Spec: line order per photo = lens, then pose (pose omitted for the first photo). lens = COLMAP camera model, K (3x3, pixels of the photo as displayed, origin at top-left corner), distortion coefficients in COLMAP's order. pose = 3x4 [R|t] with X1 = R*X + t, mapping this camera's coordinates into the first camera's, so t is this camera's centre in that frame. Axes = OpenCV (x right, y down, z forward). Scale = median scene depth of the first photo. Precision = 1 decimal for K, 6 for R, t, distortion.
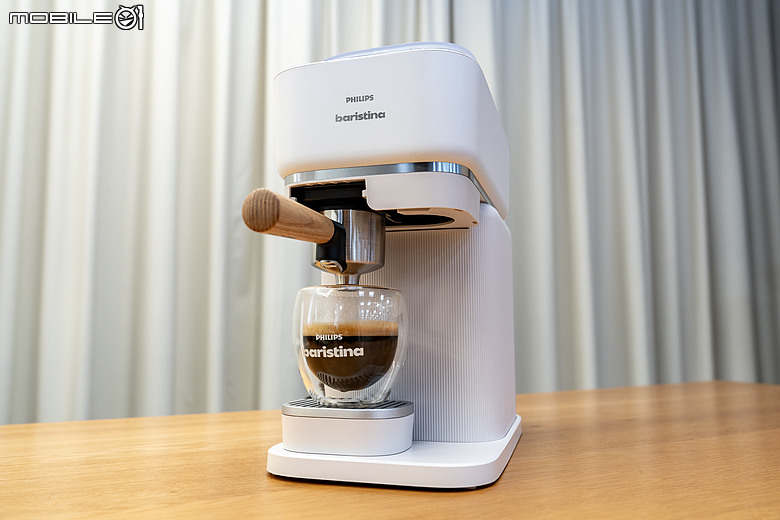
lens RADIAL K [[656.1, 0, 390.0], [0, 656.1, 260.0], [0, 0, 1]] dist [-0.000224, 0.001085]
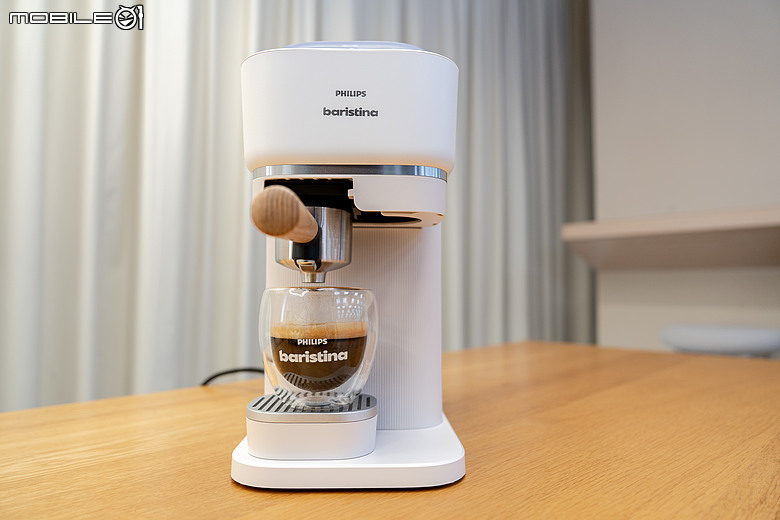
lens RADIAL K [[532.5, 0, 390.0], [0, 532.5, 260.0], [0, 0, 1]] dist [-0.001379, -0.000780]
pose [[0.950360, 0.019556, 0.310537, -0.224551], [-0.036387, 0.998160, 0.048499, -0.042496], [-0.309017, -0.057391, 0.949323, 0.227697]]
